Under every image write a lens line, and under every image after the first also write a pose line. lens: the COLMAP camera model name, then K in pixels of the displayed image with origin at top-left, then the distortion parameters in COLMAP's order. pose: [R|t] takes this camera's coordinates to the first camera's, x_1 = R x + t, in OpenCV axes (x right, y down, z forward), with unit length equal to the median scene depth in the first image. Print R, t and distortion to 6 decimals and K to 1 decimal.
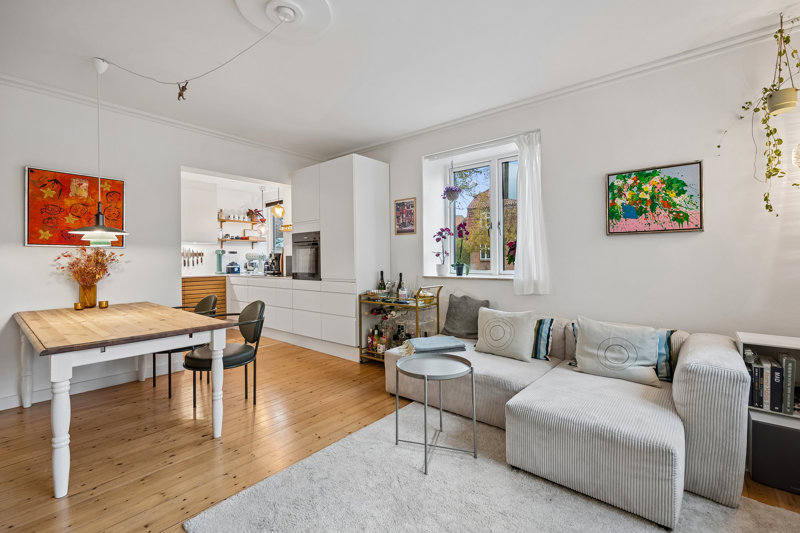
lens RADIAL K [[345.5, 0, 404.0], [0, 345.5, 262.6], [0, 0, 1]] dist [-0.000498, -0.000248]
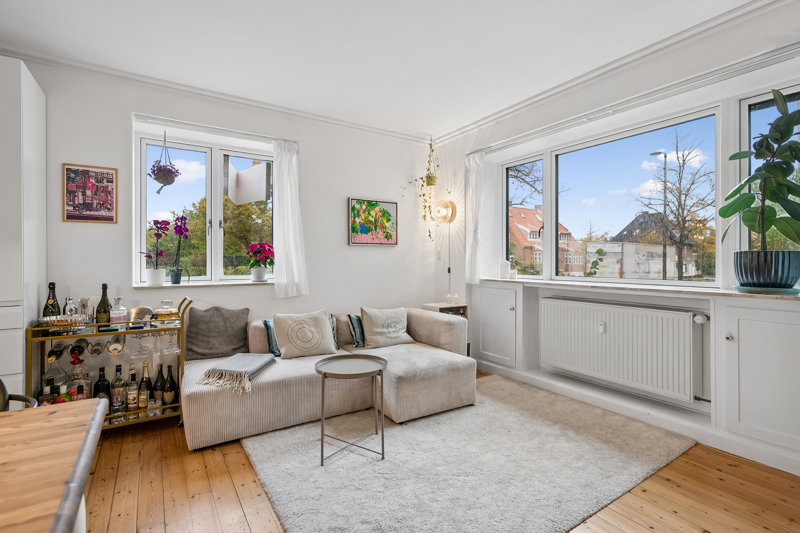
lens RADIAL K [[381.6, 0, 399.4], [0, 381.6, 261.0], [0, 0, 1]] dist [0.002066, 0.000077]
pose [[0.306029, 0.006647, 0.951999, -0.744279], [0.006061, 0.999942, -0.008930, -0.003618], [-0.952003, 0.008502, 0.305971, 0.394775]]
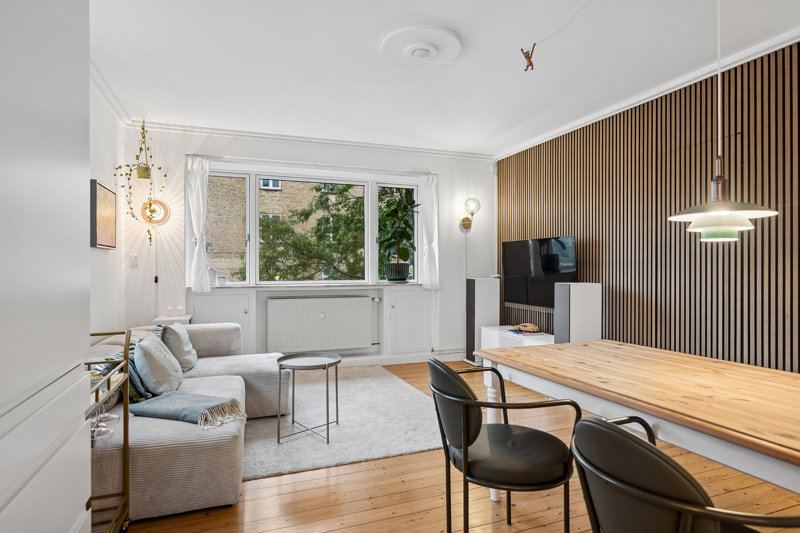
lens RADIAL K [[450.6, 0, 400.0], [0, 450.6, 266.5], [0, 0, 1]] dist [0.003000, 0.000237]
pose [[-0.864367, 0.010533, 0.502752, -0.741281], [0.013322, 0.999909, 0.001955, -0.017307], [-0.502686, 0.008387, -0.864429, 1.681852]]
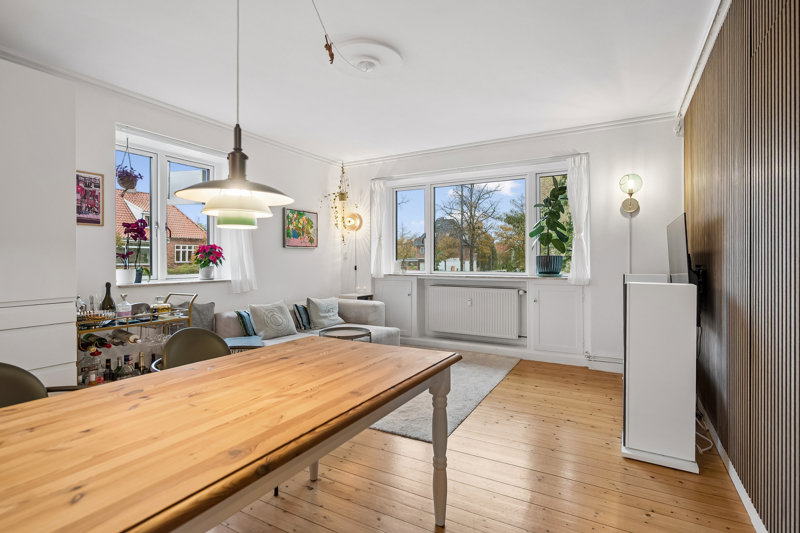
lens RADIAL K [[396.7, 0, 400.3], [0, 396.7, 259.4], [0, 0, 1]] dist [0.000597, 0.000225]
pose [[-0.165816, 0.007954, 0.986125, -1.291438], [0.010654, 0.999924, -0.006273, -0.007598], [-0.986099, 0.009466, -0.165888, 0.810029]]
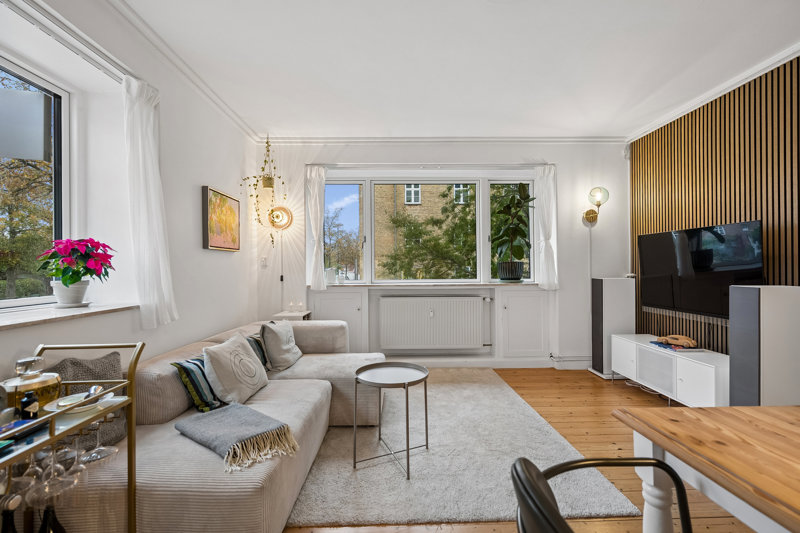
lens RADIAL K [[362.3, 0, 400.0], [0, 362.3, 266.5], [0, 0, 1]] dist [0.001212, 0.000196]
pose [[-0.651088, 0.015331, 0.758848, -0.577982], [0.019992, 0.999796, -0.003046, -0.012418], [-0.758739, 0.013187, -0.651261, 1.297372]]
